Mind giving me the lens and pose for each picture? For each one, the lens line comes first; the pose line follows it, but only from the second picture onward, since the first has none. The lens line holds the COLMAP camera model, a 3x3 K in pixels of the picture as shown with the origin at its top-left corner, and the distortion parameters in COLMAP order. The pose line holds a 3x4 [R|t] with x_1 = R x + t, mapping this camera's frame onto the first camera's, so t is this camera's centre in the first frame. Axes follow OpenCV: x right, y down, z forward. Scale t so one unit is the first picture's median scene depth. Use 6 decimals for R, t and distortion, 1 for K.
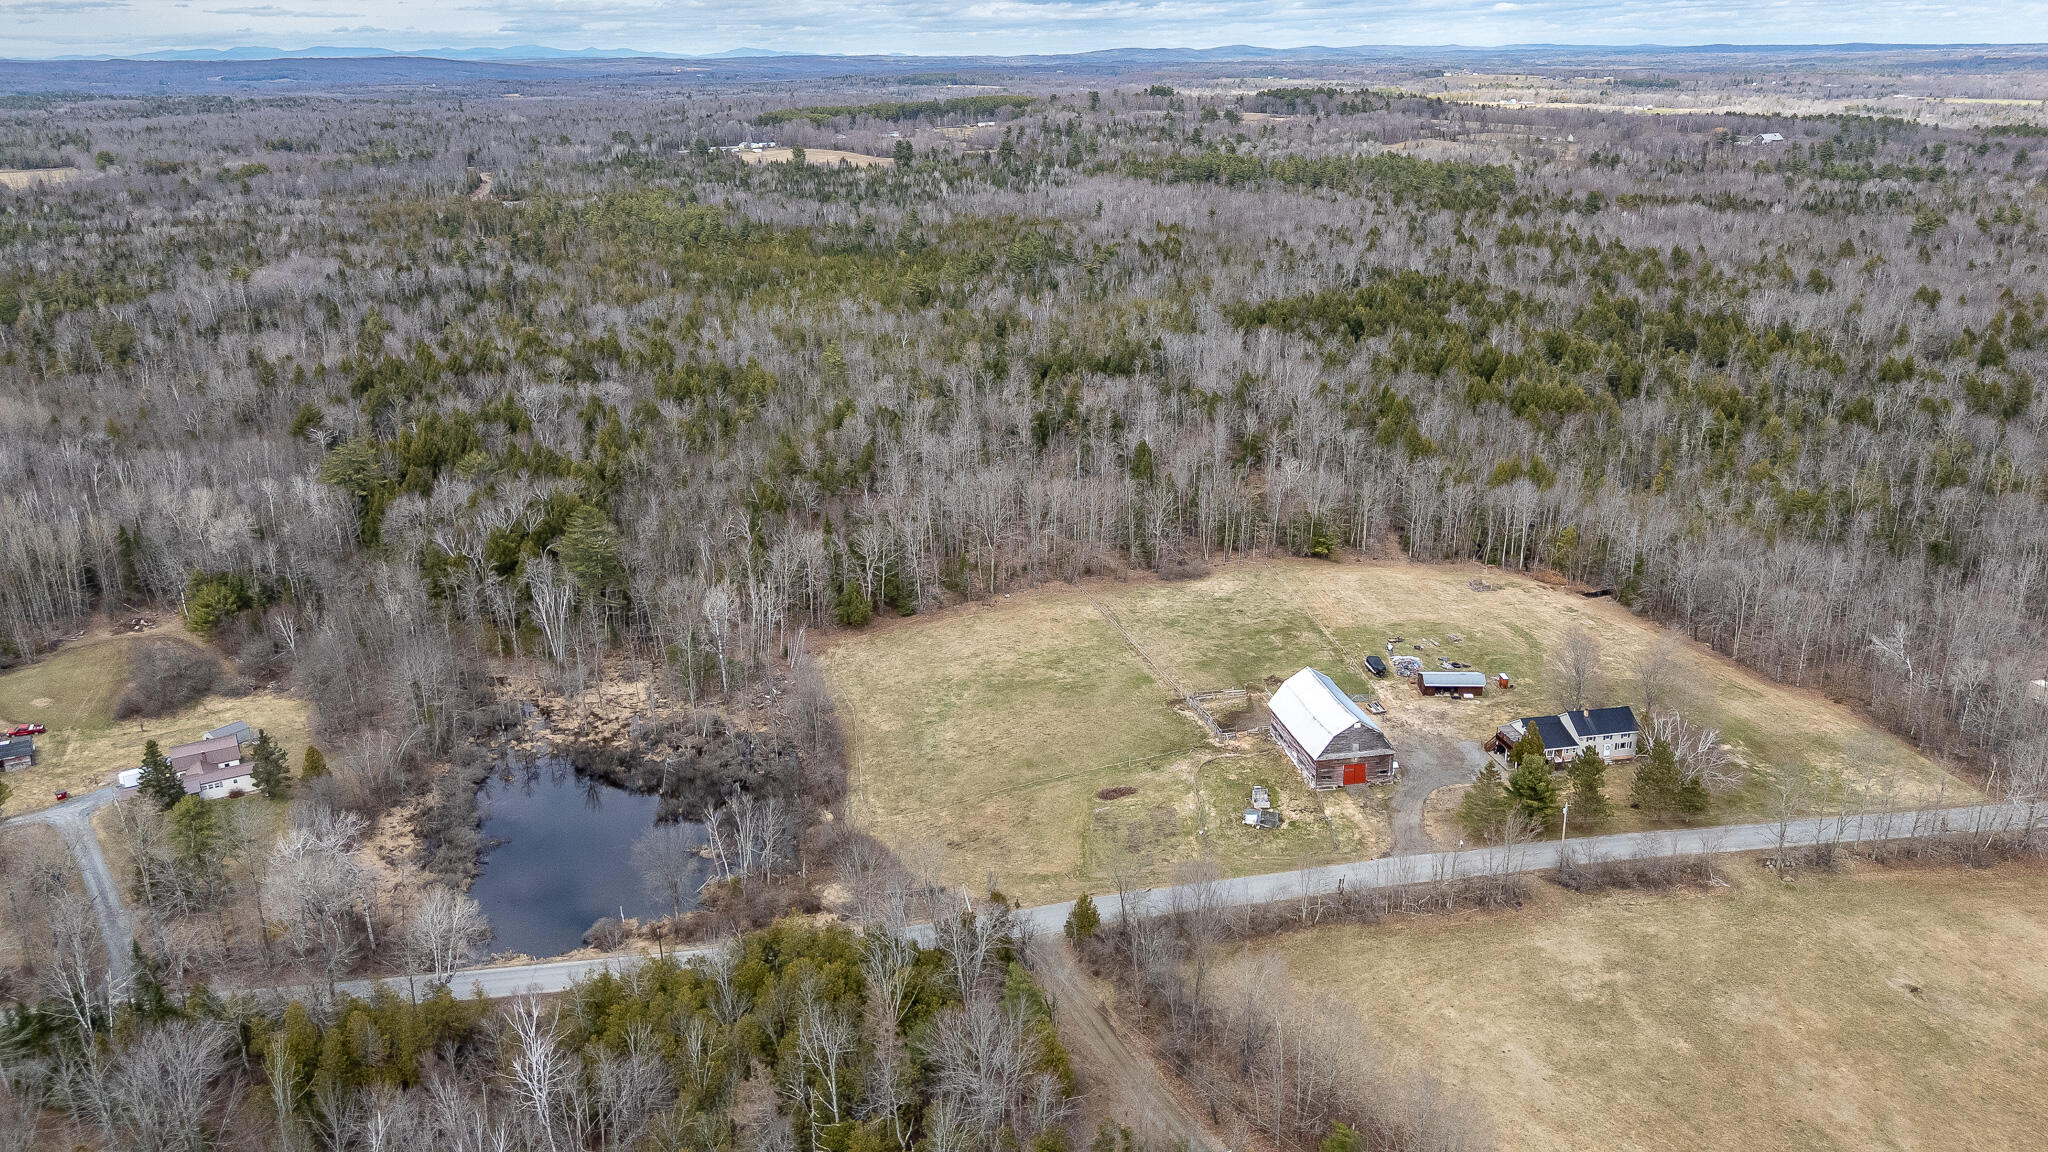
lens RADIAL K [[1524.2, 0, 1035.2], [0, 1524.2, 575.0], [0, 0, 1]] dist [0.062242, -0.059307]
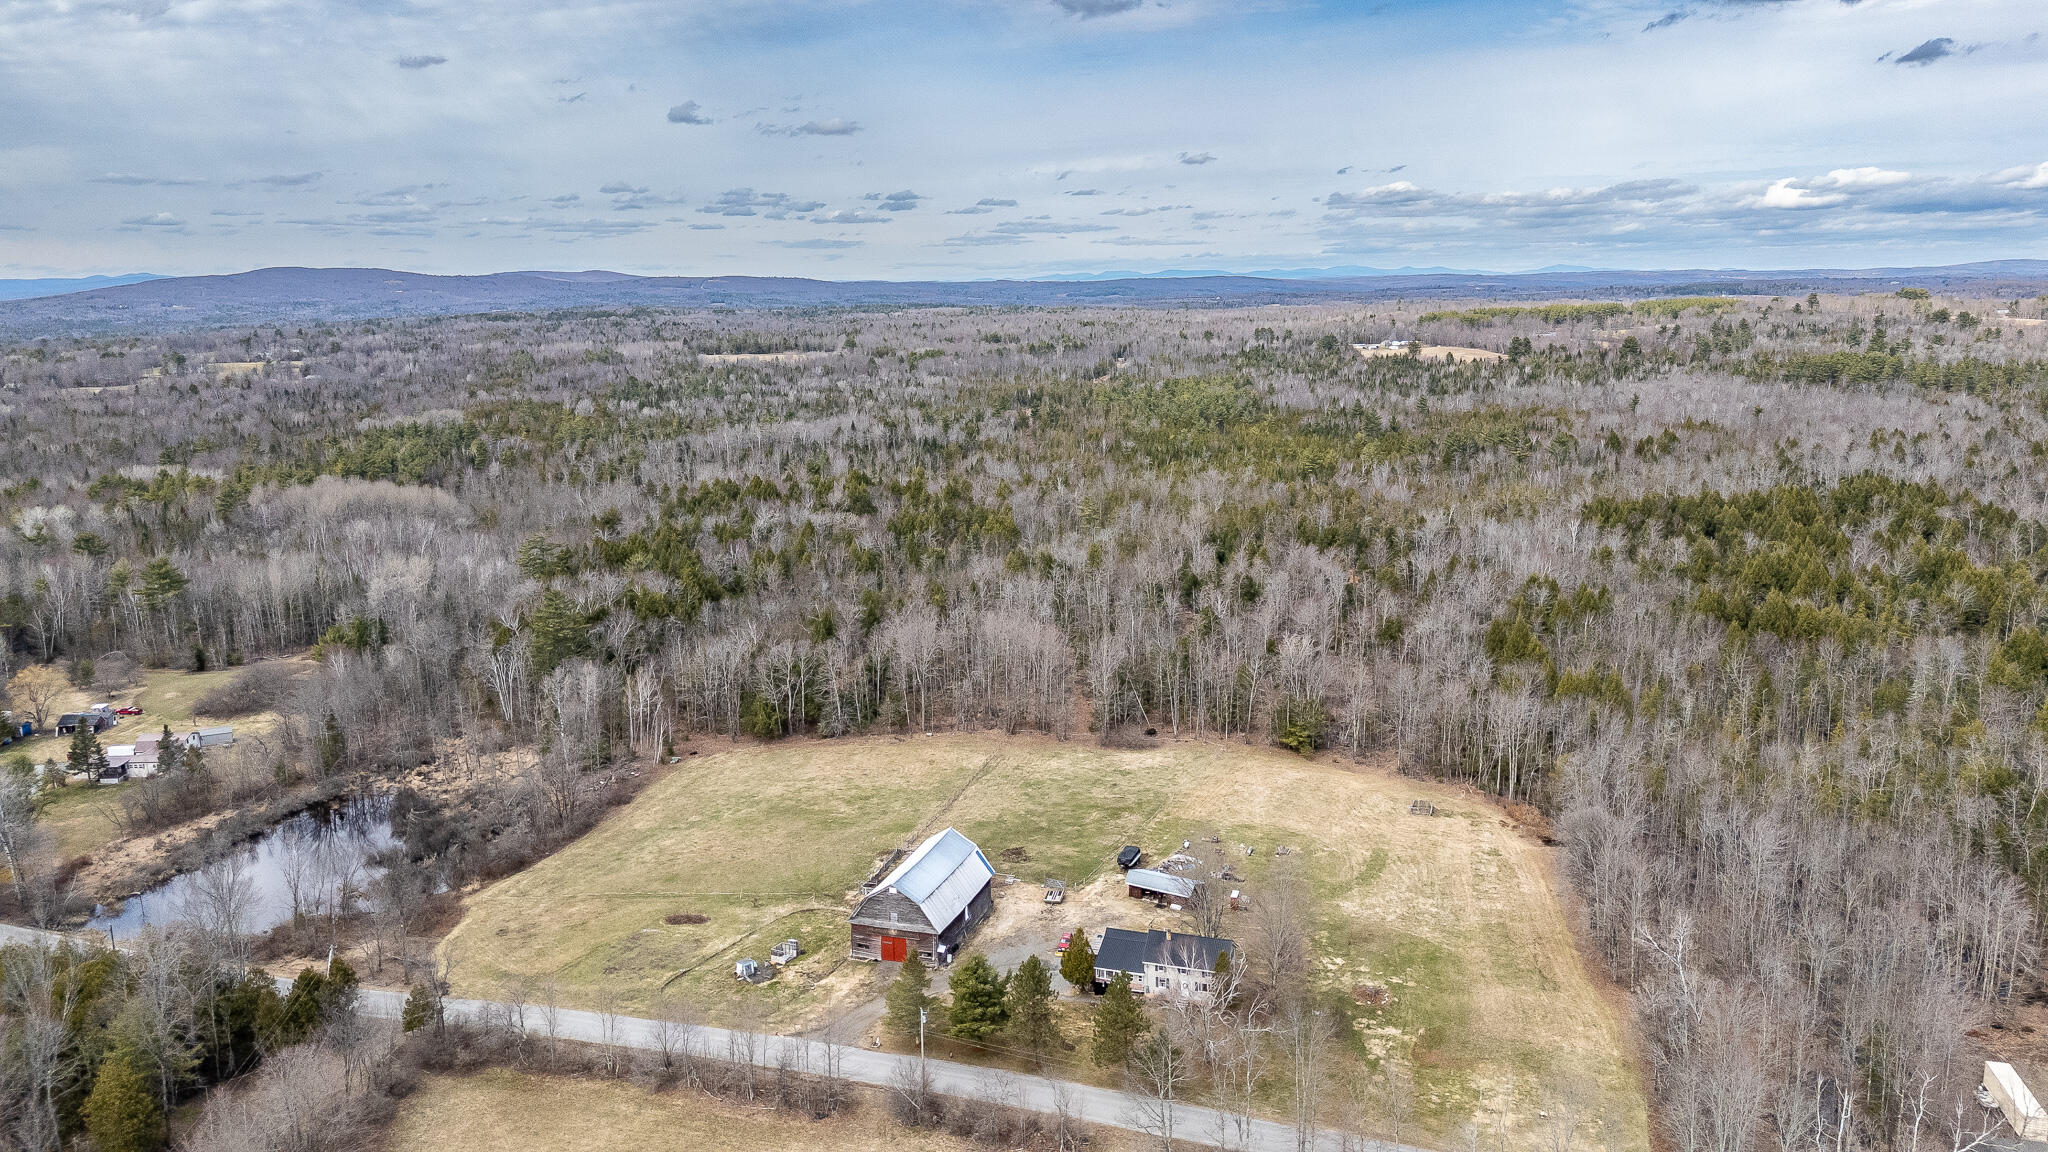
lens RADIAL K [[1524.2, 0, 1024.4], [0, 1524.2, 570.2], [0, 0, 1]] dist [0.062242, -0.059307]
pose [[0.869820, 0.090217, -0.485051, 0.458675], [-0.155080, 0.983303, -0.095208, -0.005953], [0.468363, 0.158036, 0.869288, 0.174189]]
